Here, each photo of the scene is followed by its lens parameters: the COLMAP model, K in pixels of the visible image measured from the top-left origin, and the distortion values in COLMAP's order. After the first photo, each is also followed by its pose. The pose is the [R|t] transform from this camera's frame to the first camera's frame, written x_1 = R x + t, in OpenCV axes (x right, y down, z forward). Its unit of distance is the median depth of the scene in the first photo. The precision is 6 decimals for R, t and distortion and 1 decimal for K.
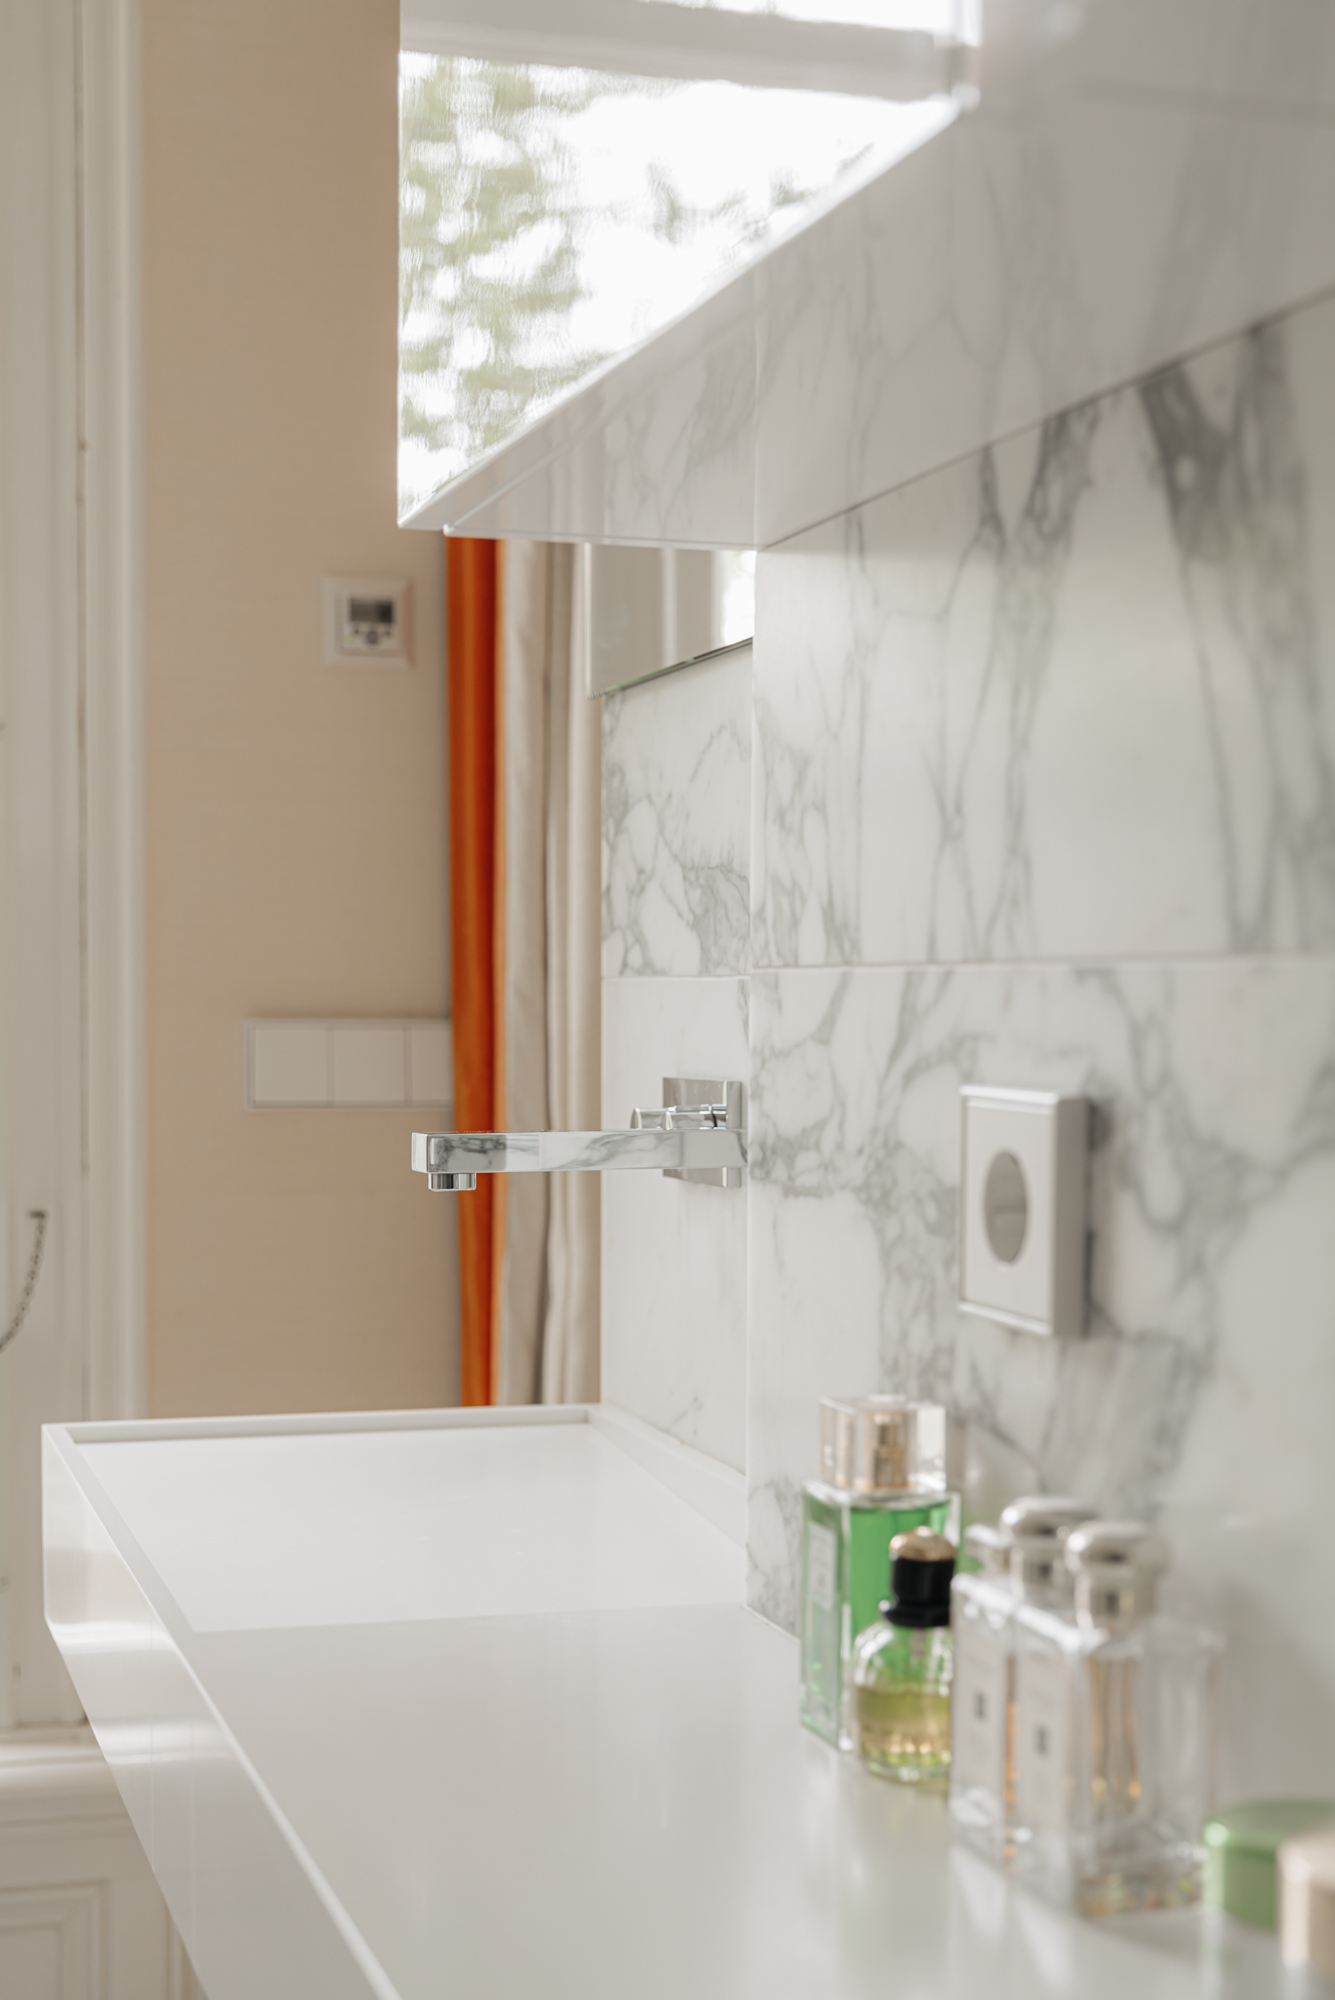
lens RADIAL K [[2908.2, 0, 667.4], [0, 2908.2, 1012.3], [0, 0, 1]] dist [-0.018946, 0.000000]
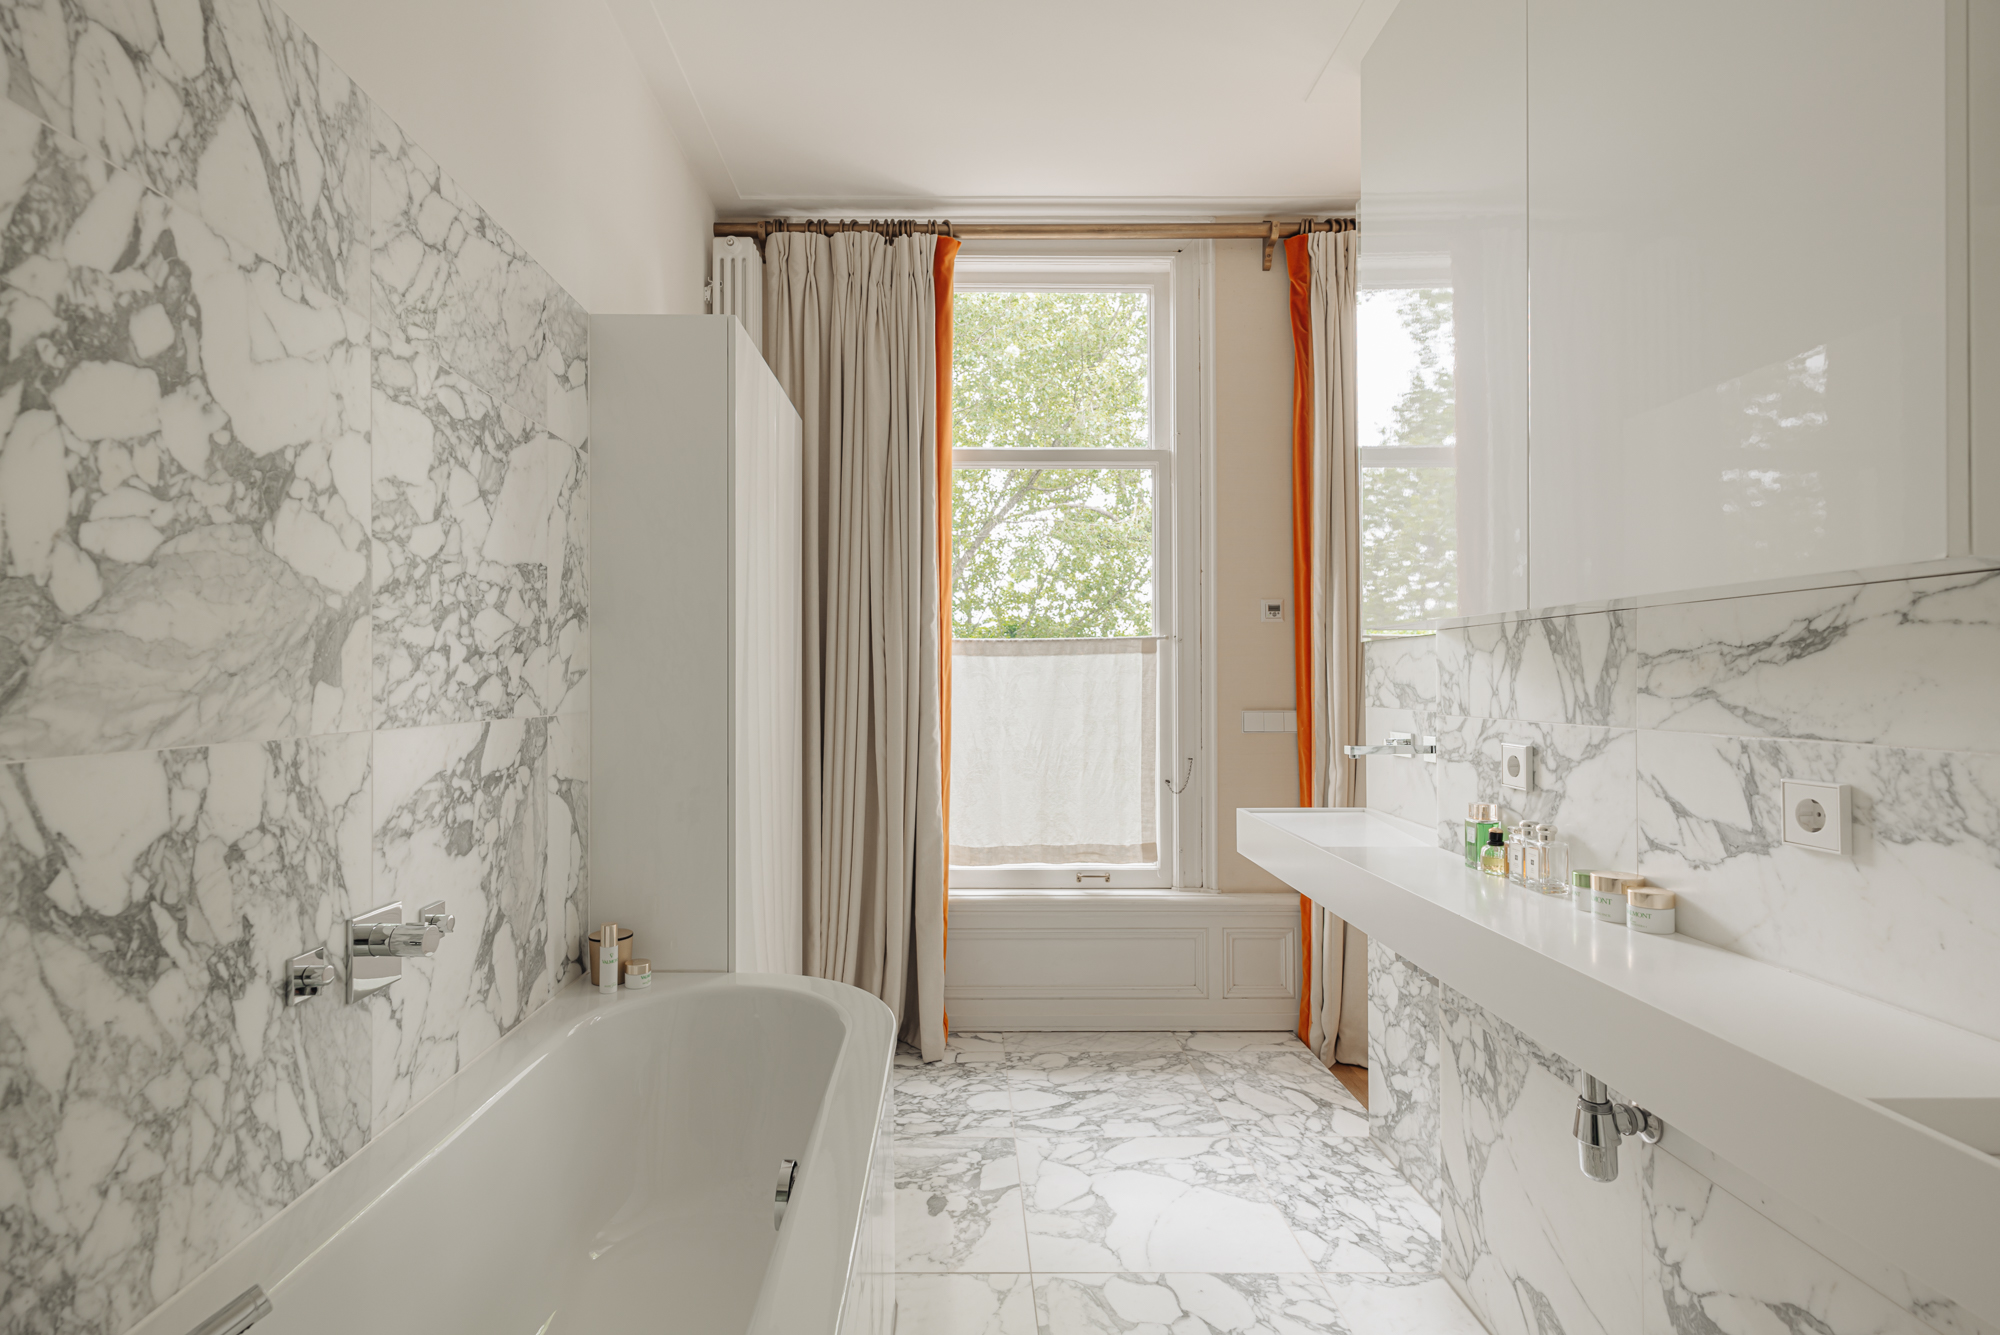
lens RADIAL K [[973.7, 0, 960.3], [0, 973.7, 617.4], [0, 0, 1]] dist [0.002412, -0.000083]
pose [[0.958963, -0.014160, -0.283176, -0.345322], [-0.005744, 0.997577, -0.069335, -0.075404], [0.283471, 0.068116, 0.956558, -1.016419]]
